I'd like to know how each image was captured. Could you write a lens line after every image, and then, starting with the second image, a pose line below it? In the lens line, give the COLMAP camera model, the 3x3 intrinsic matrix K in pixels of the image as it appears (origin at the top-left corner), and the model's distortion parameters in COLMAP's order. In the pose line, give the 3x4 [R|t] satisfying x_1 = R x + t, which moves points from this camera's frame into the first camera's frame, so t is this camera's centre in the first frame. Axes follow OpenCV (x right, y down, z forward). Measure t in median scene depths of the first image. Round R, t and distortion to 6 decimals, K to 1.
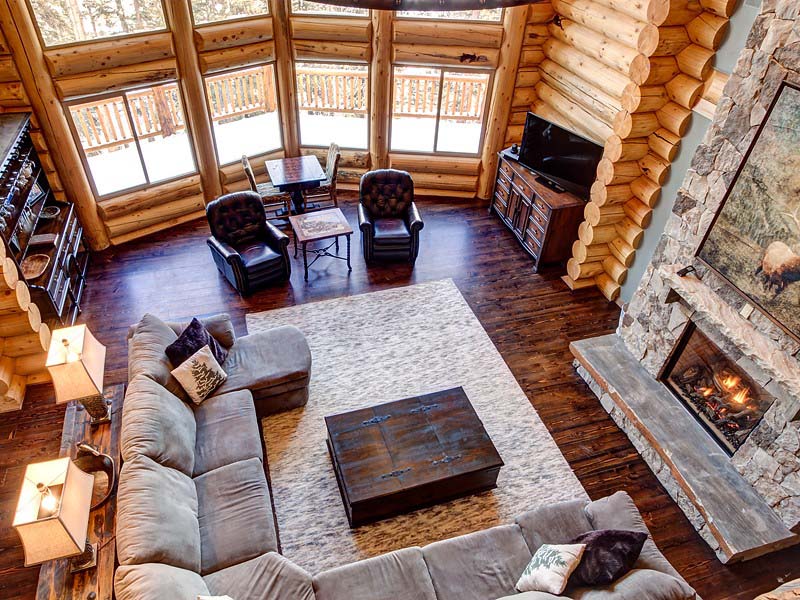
lens RADIAL K [[538.7, 0, 396.9], [0, 538.7, 293.6], [0, 0, 1]] dist [0.001553, 0.001543]
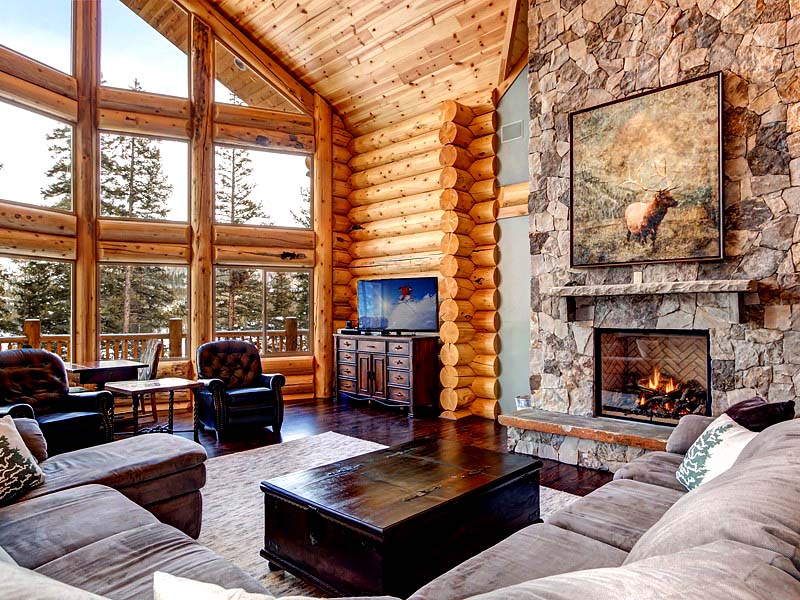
lens RADIAL K [[503.6, 0, 408.4], [0, 503.6, 304.1], [0, 0, 1]] dist [0.005702, -0.003137]
pose [[0.868740, -0.043279, 0.493374, -0.230409], [0.351093, 0.756433, -0.551855, 0.398509], [-0.349321, 0.652638, 0.672338, 0.415315]]
